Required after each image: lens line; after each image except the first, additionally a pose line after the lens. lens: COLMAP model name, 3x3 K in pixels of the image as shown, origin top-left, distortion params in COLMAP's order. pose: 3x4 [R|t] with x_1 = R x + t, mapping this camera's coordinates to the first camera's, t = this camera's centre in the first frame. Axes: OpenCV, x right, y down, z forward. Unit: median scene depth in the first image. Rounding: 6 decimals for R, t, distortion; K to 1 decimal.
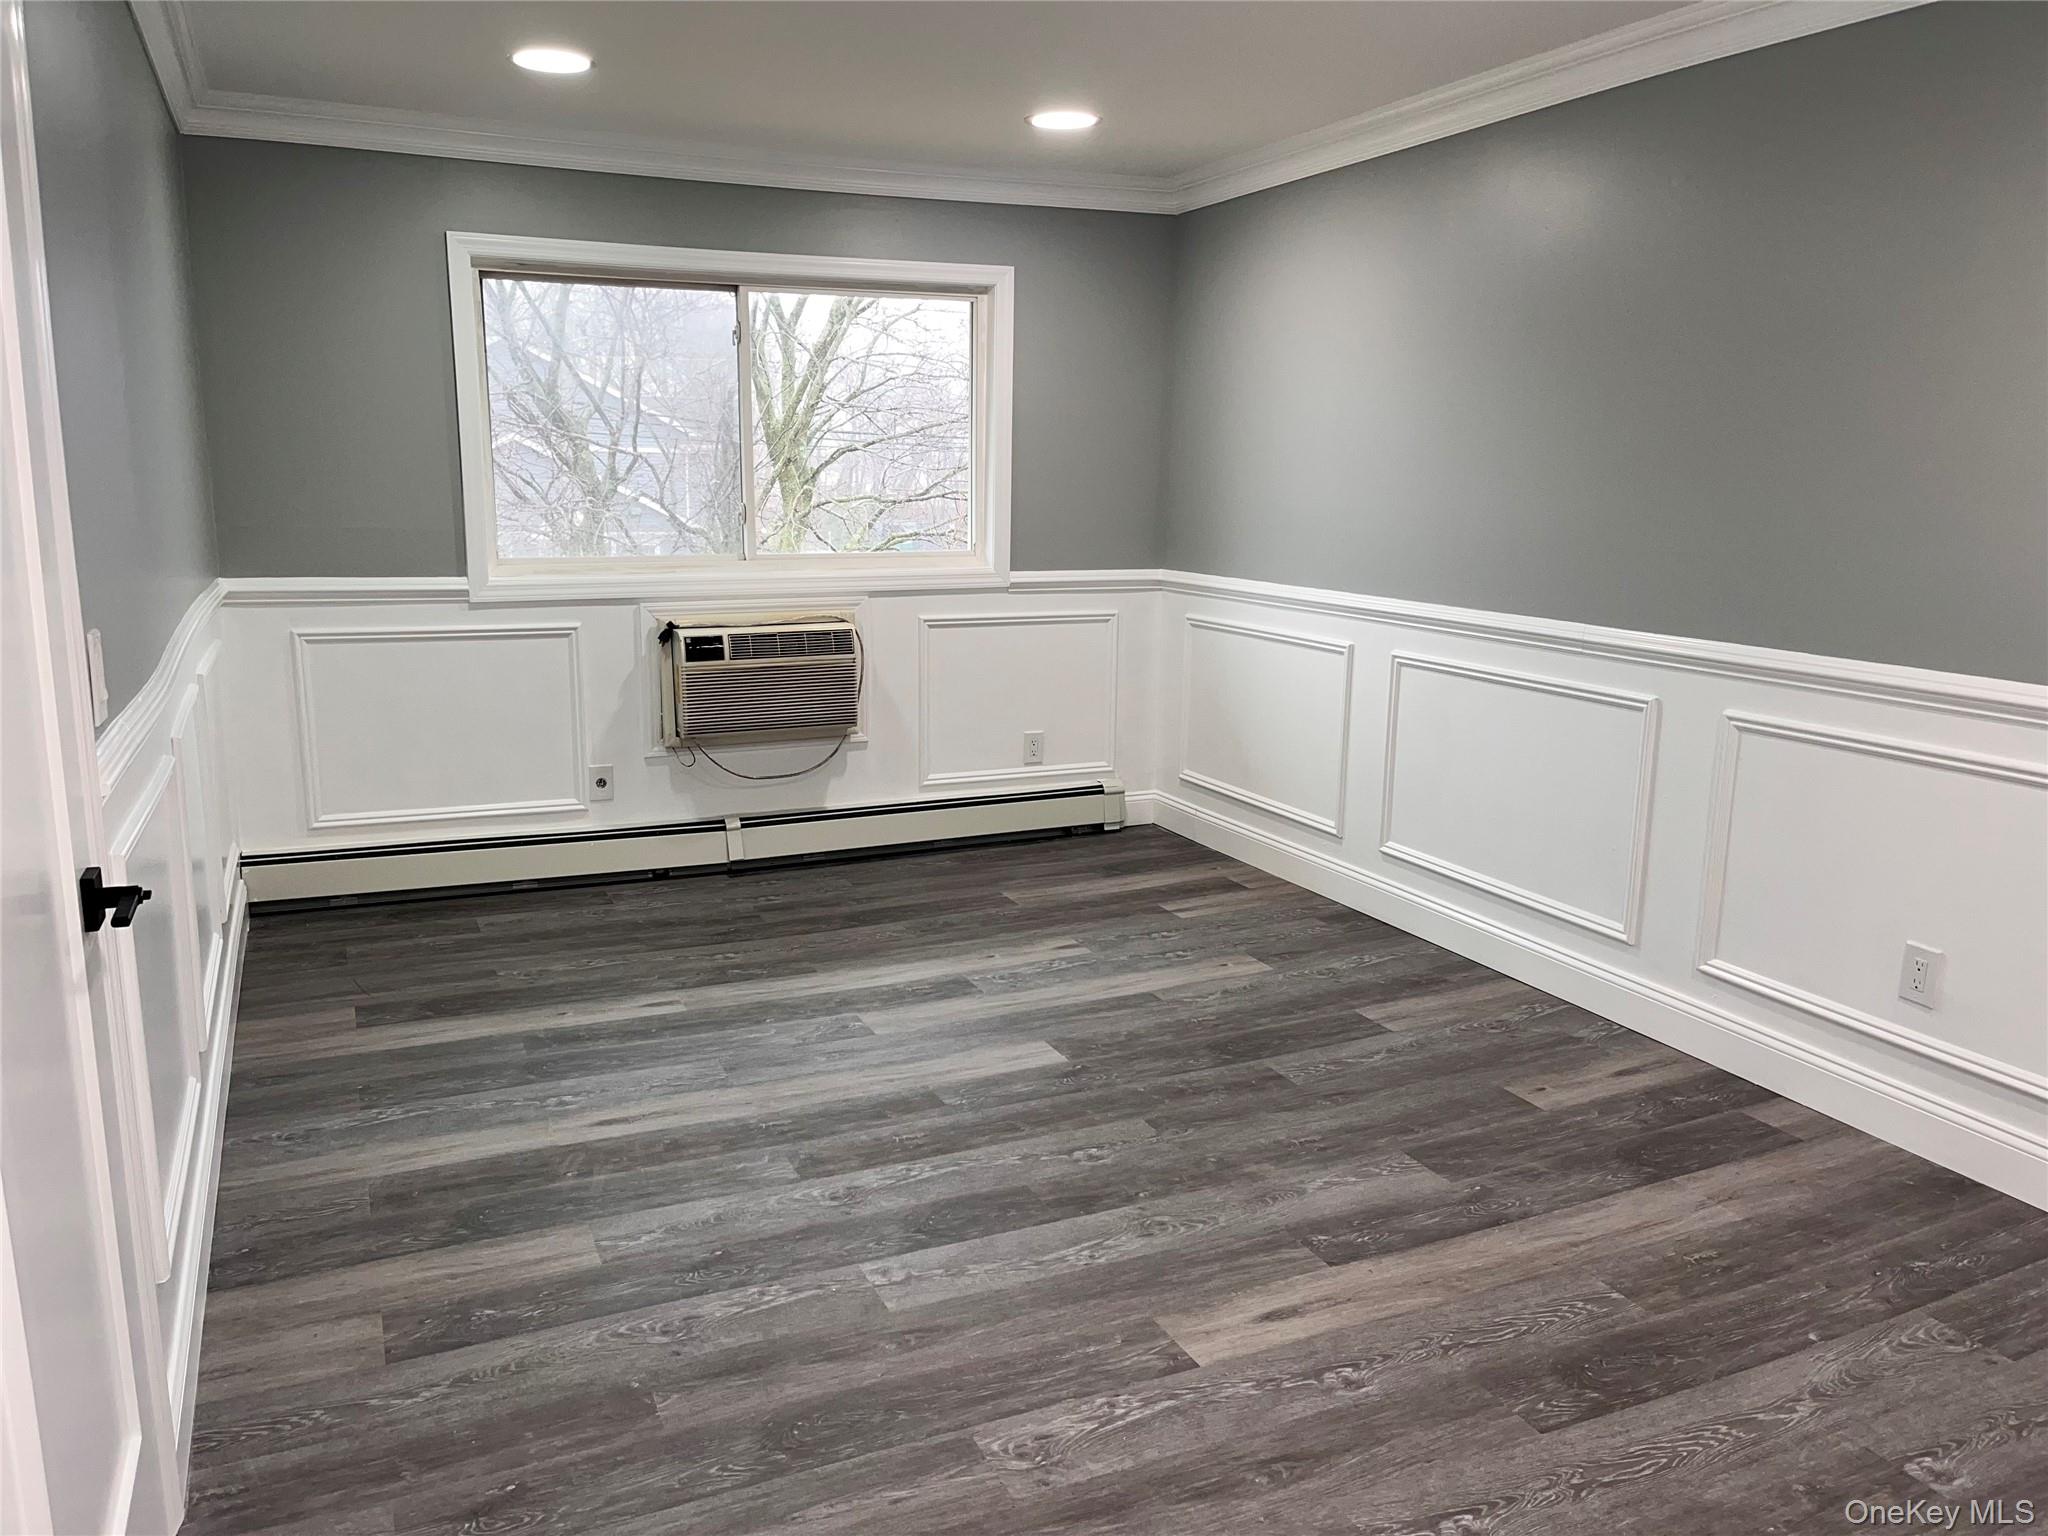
lens RADIAL K [[1548.2, 0, 1024.0], [0, 1548.2, 768.0], [0, 0, 1]] dist [0.068133, -0.079933]
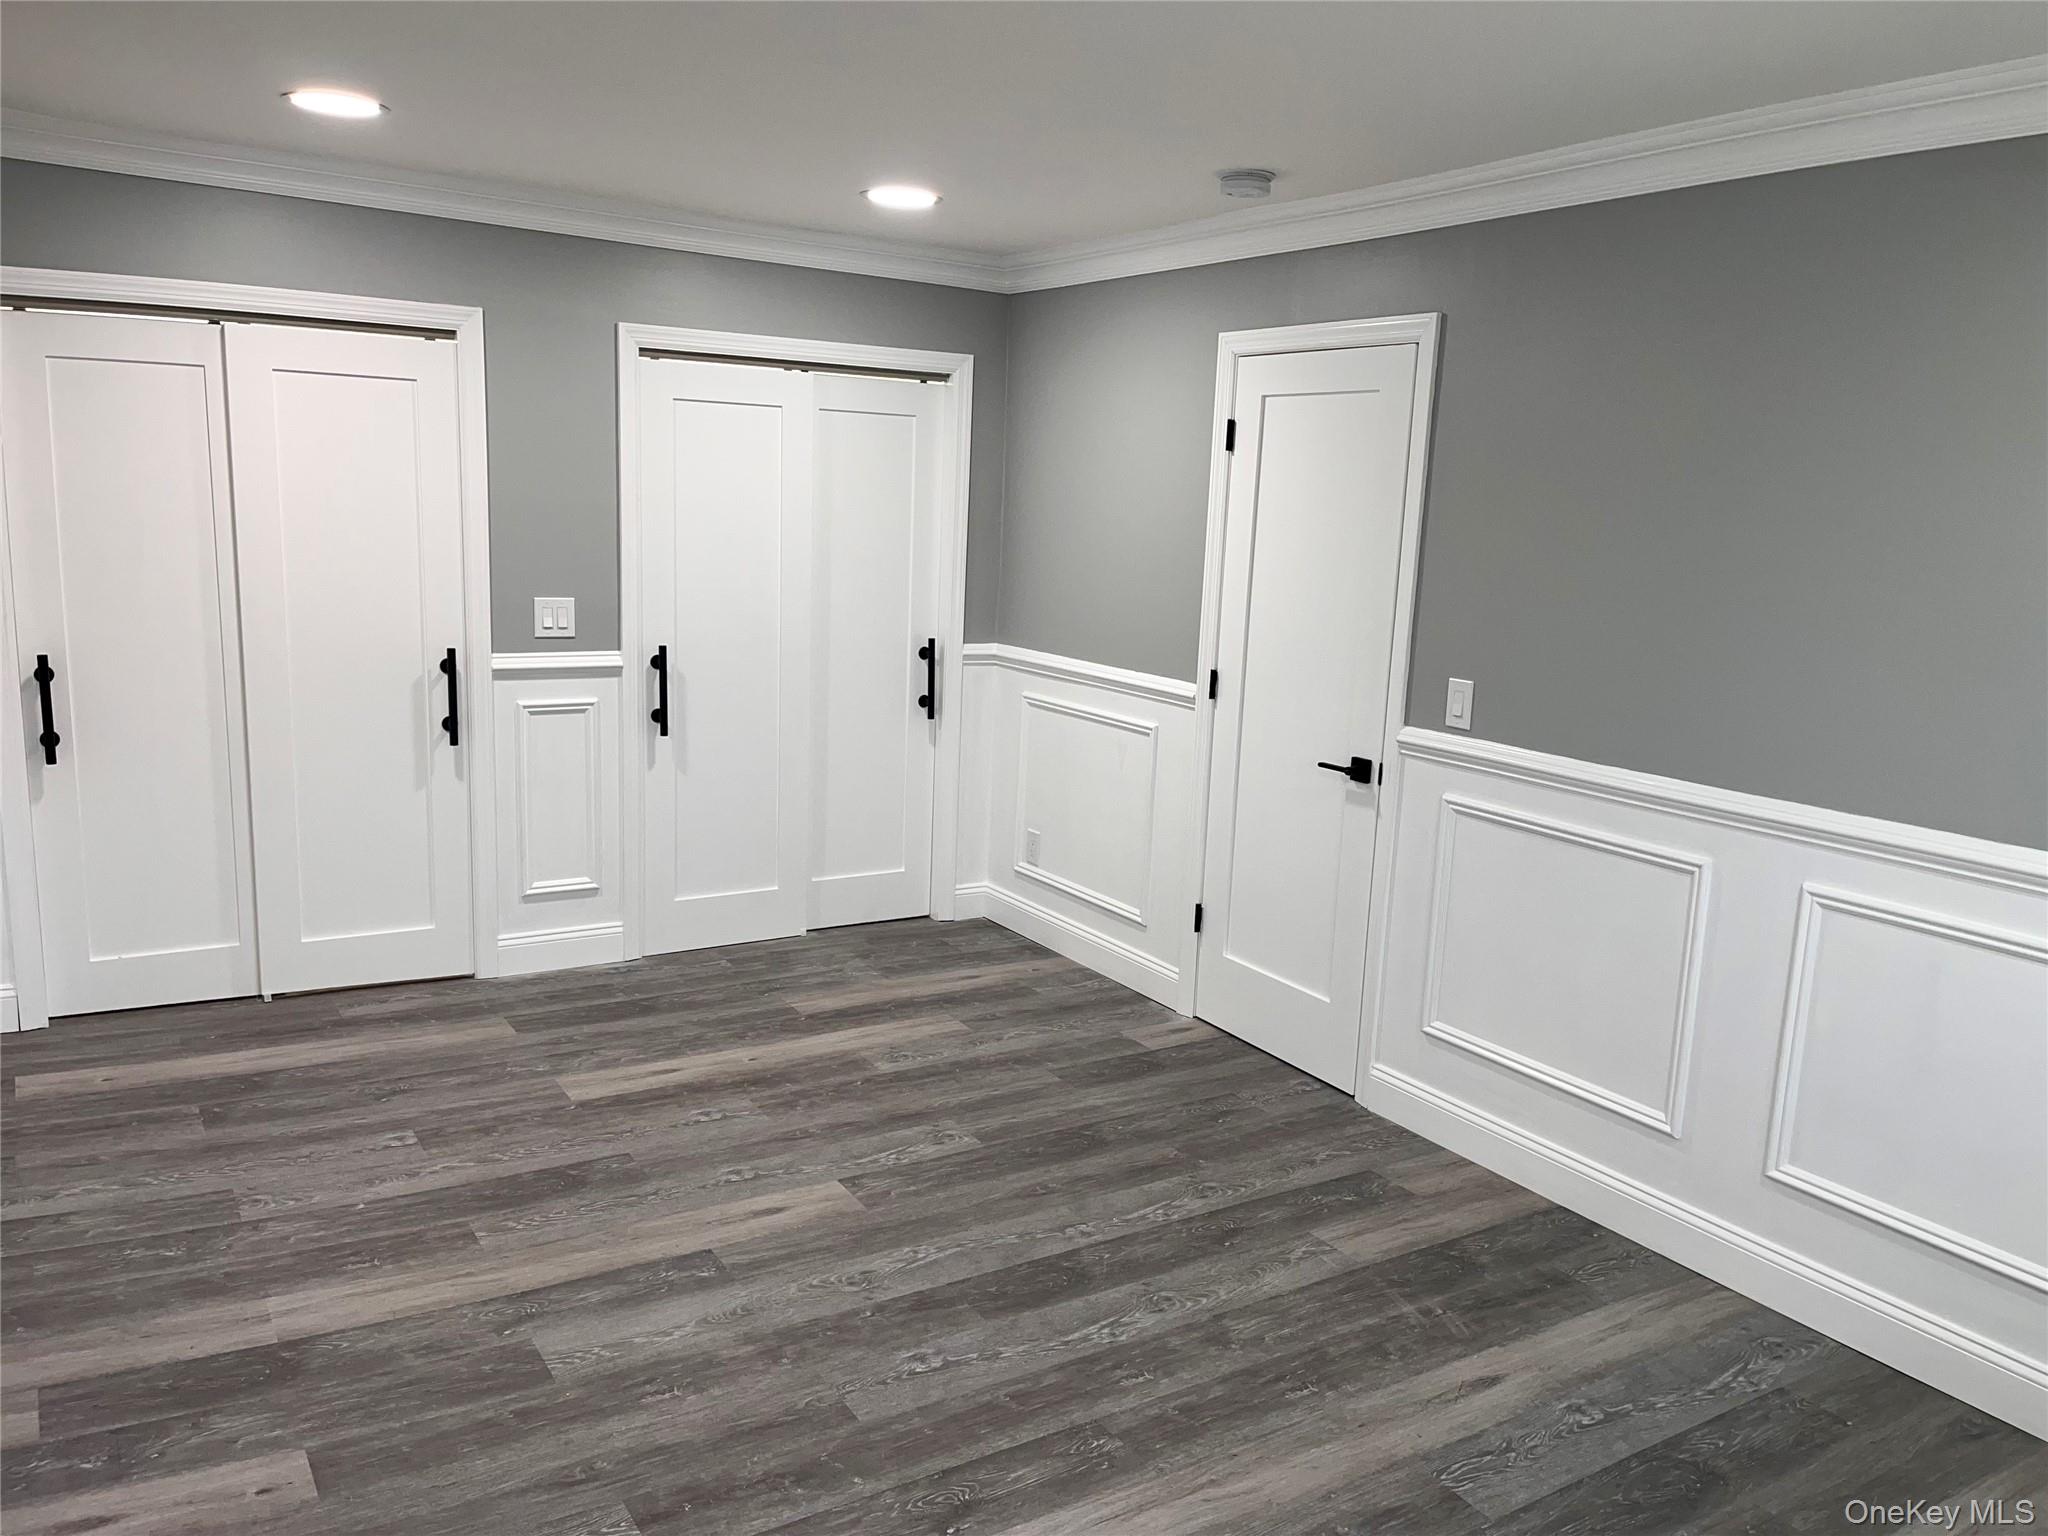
lens RADIAL K [[1548.2, 0, 1024.0], [0, 1548.2, 768.0], [0, 0, 1]] dist [0.068133, -0.079933]
pose [[-0.988897, -0.028745, -0.145796, 0.138651], [-0.080161, 0.929313, 0.360487, -0.433140], [0.125128, 0.368171, -0.921300, 1.885188]]
